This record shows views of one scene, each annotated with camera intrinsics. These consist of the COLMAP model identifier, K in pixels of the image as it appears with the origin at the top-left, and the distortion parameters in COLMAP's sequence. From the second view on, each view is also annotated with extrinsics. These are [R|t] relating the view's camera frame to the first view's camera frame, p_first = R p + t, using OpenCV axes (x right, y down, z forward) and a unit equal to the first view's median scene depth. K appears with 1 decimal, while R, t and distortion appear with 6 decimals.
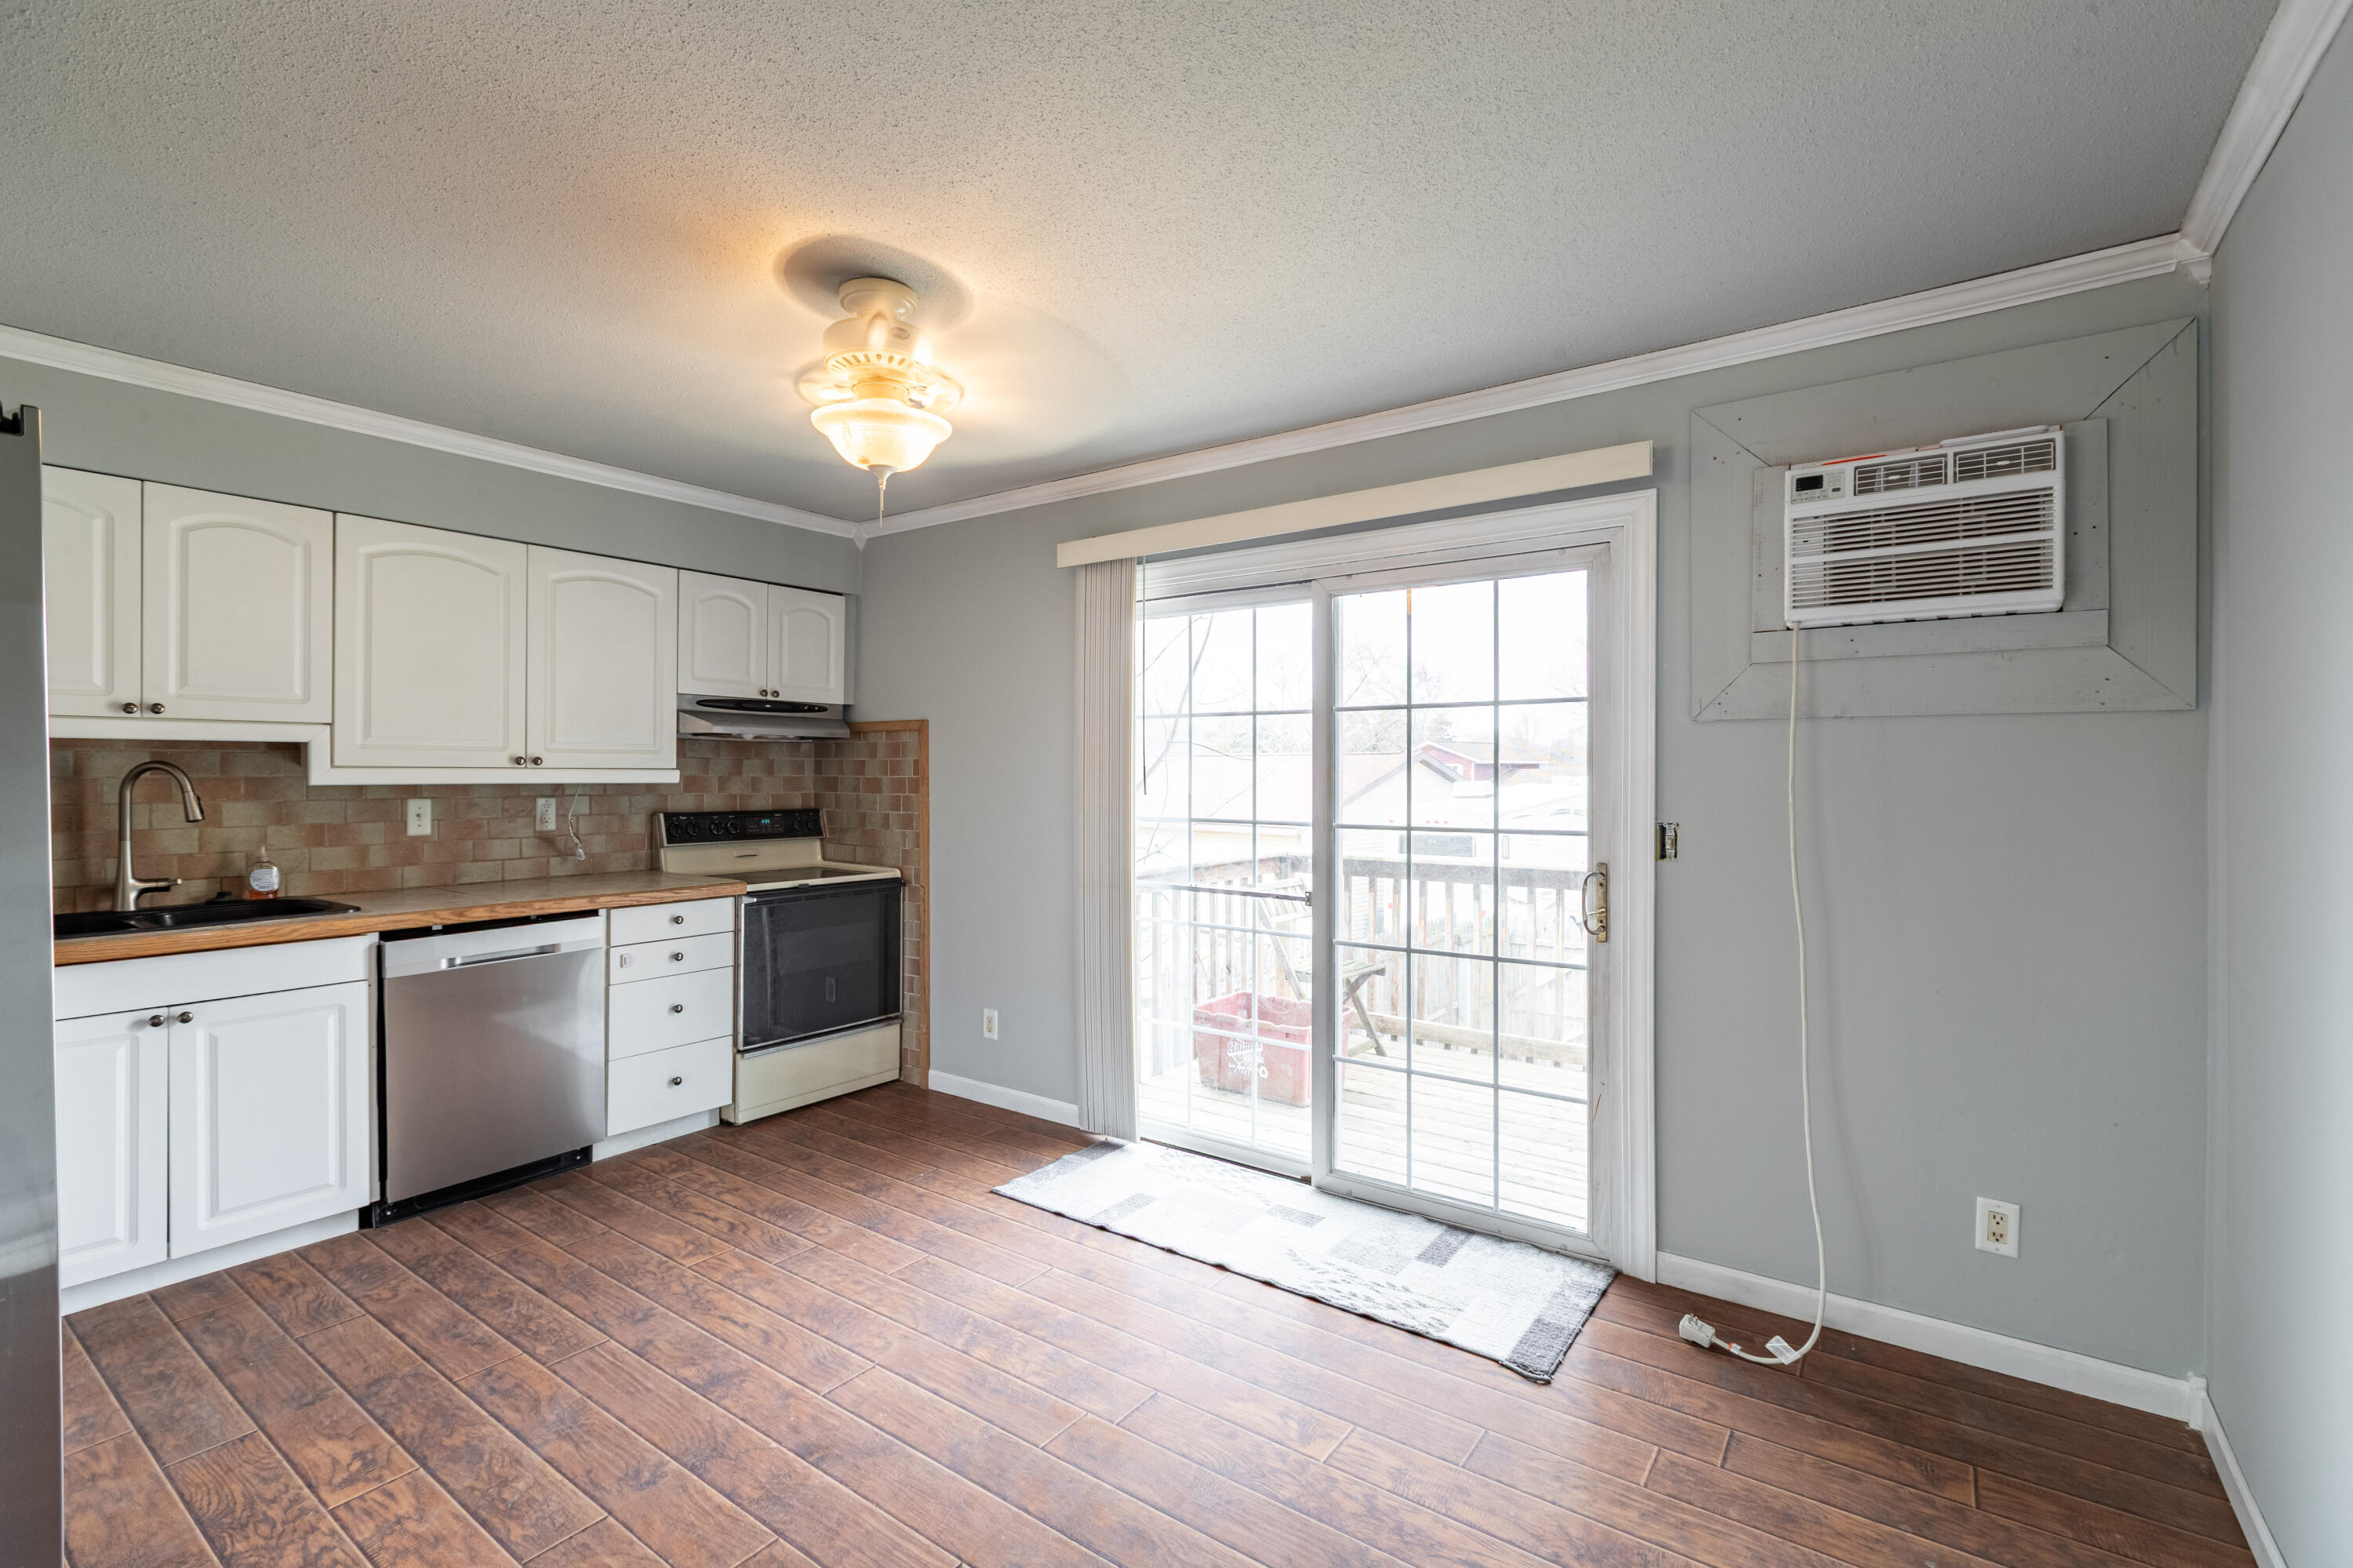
lens RADIAL K [[1049.8, 0, 1173.5], [0, 1049.8, 777.8], [0, 0, 1]] dist [0.004325, -0.001418]
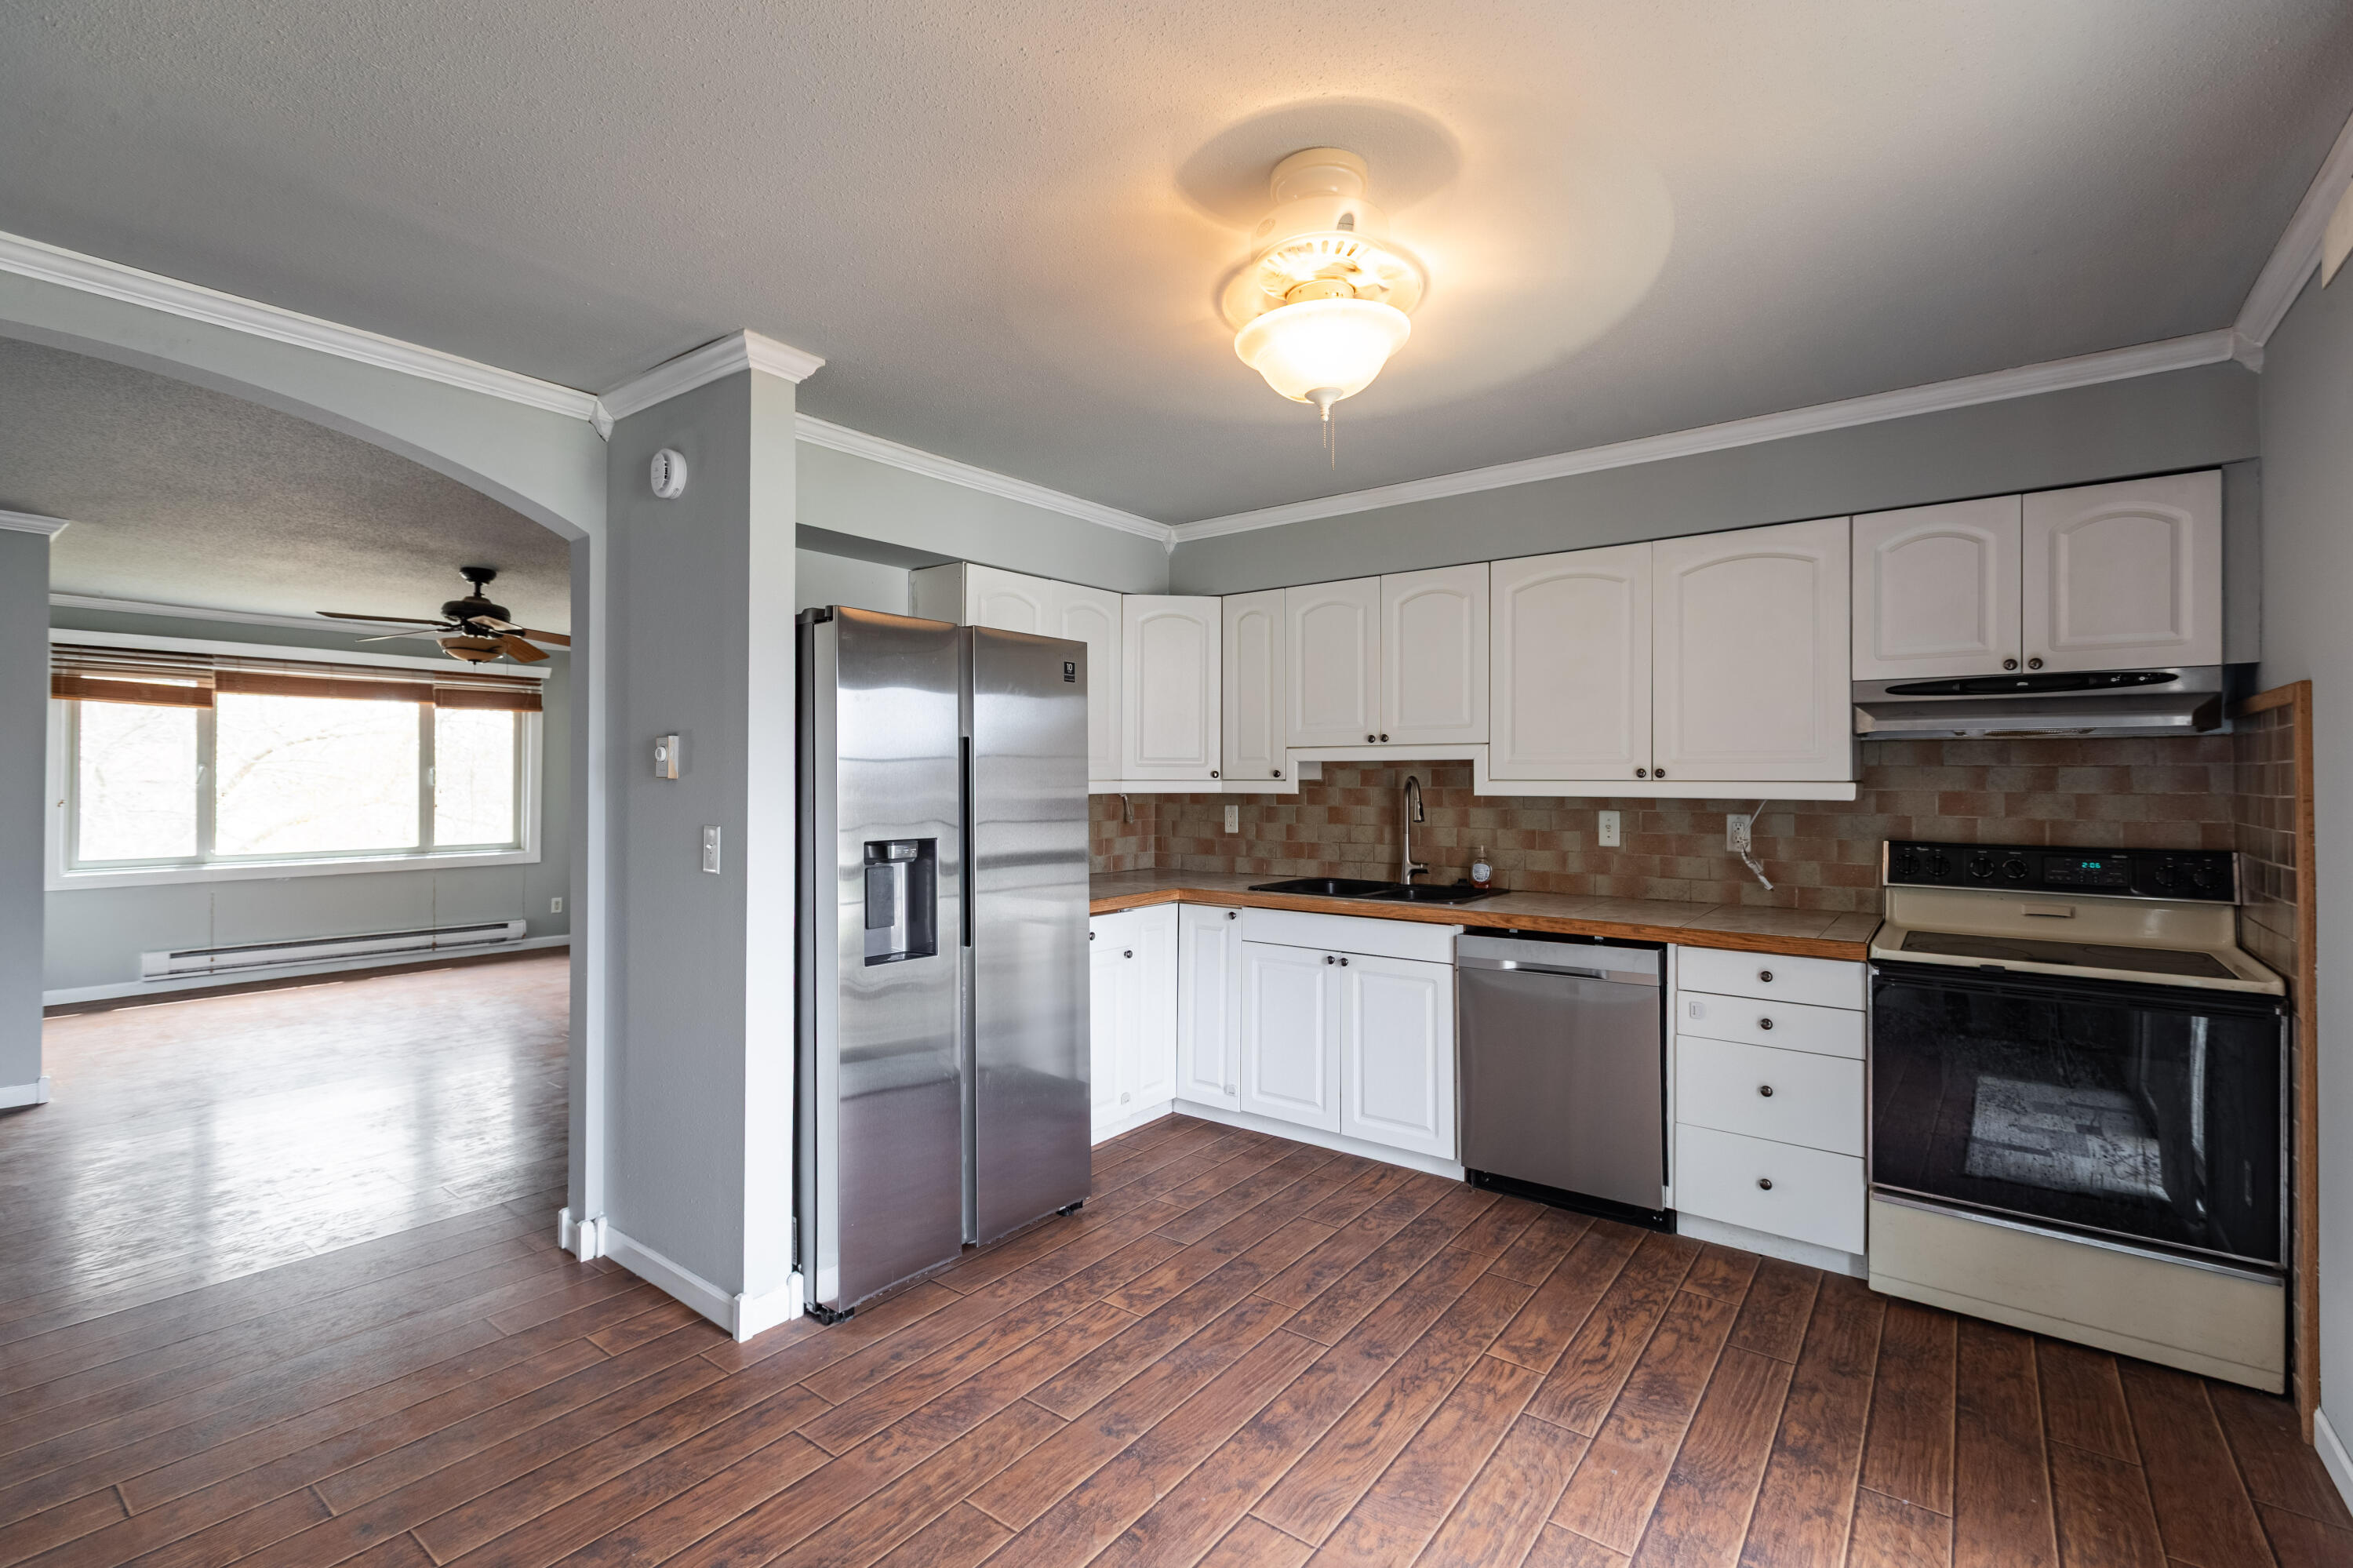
lens RADIAL K [[1049.8, 0, 1166.5], [0, 1049.8, 773.0], [0, 0, 1]] dist [0.004325, -0.001418]
pose [[-0.036286, -0.009918, -0.999292, 0.380619], [-0.008783, 0.999915, -0.009606, -0.004123], [0.999303, 0.008428, -0.036370, 0.691342]]
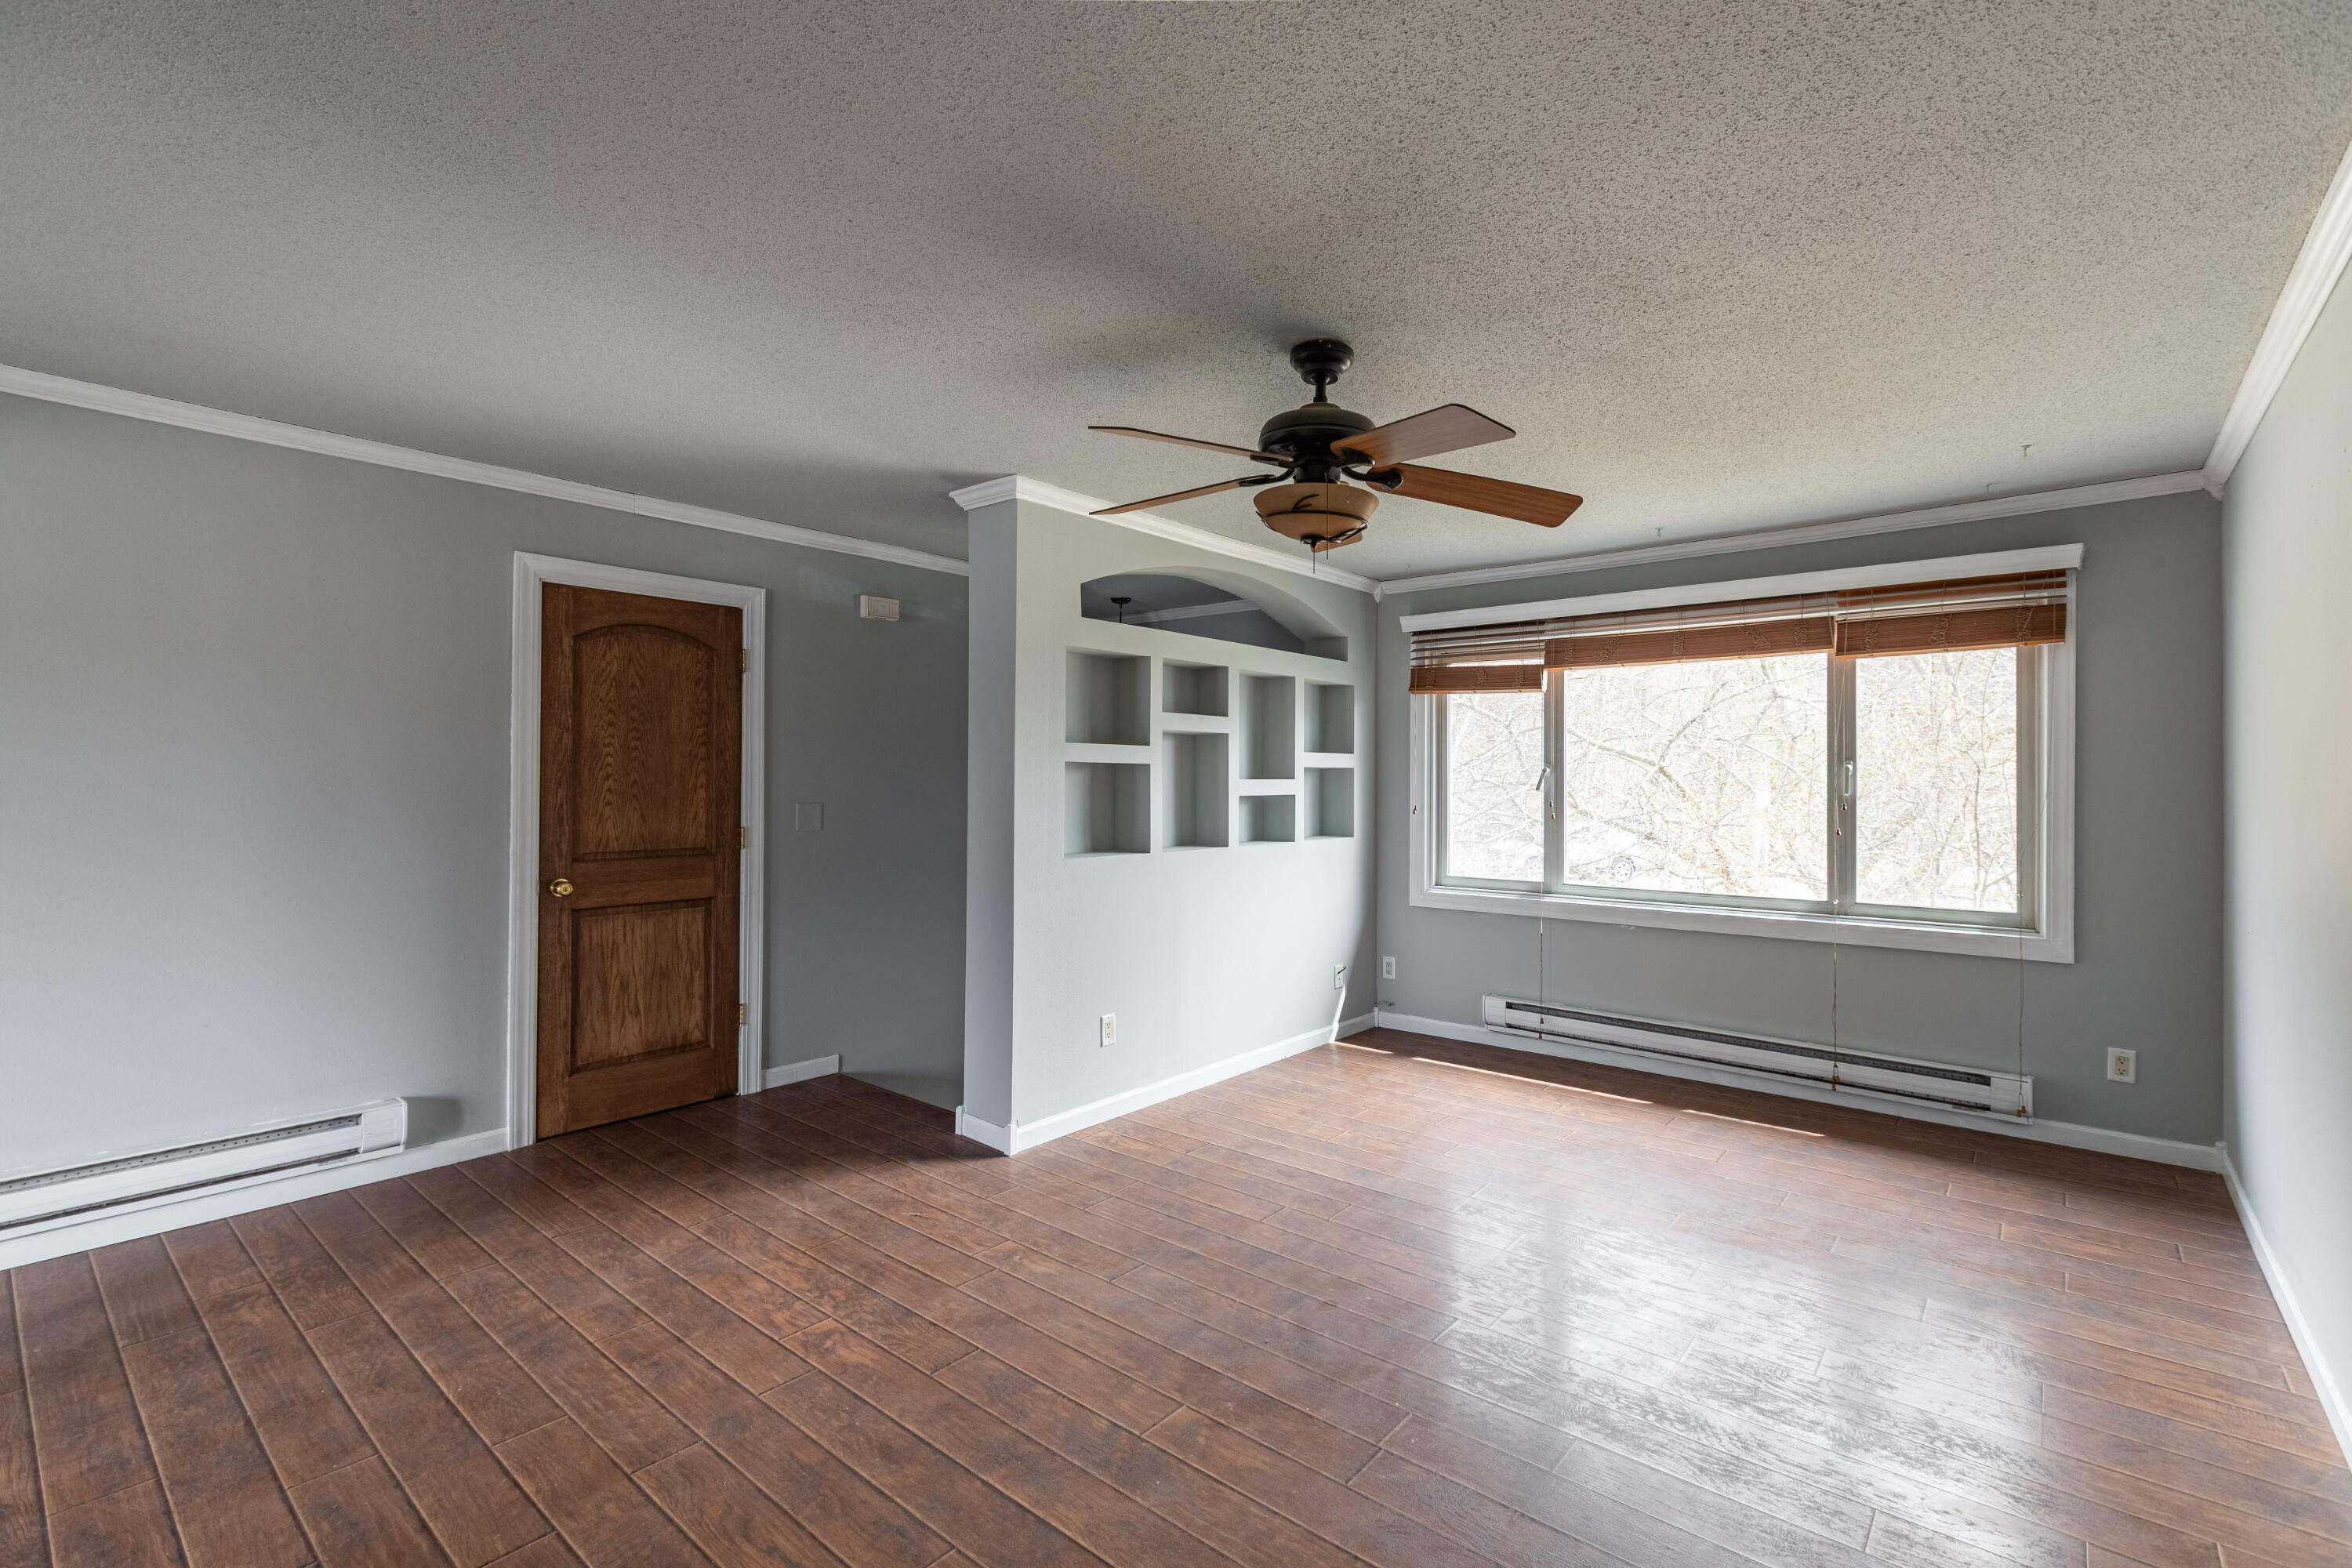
lens RADIAL K [[1049.3, 0, 1169.7], [0, 1049.3, 773.4], [0, 0, 1]] dist [0.004325, -0.001418]
pose [[-0.996641, -0.007916, 0.081506, -1.247838], [-0.007868, 0.999969, 0.000908, -0.007195], [-0.081511, 0.000263, -0.996672, 0.340399]]
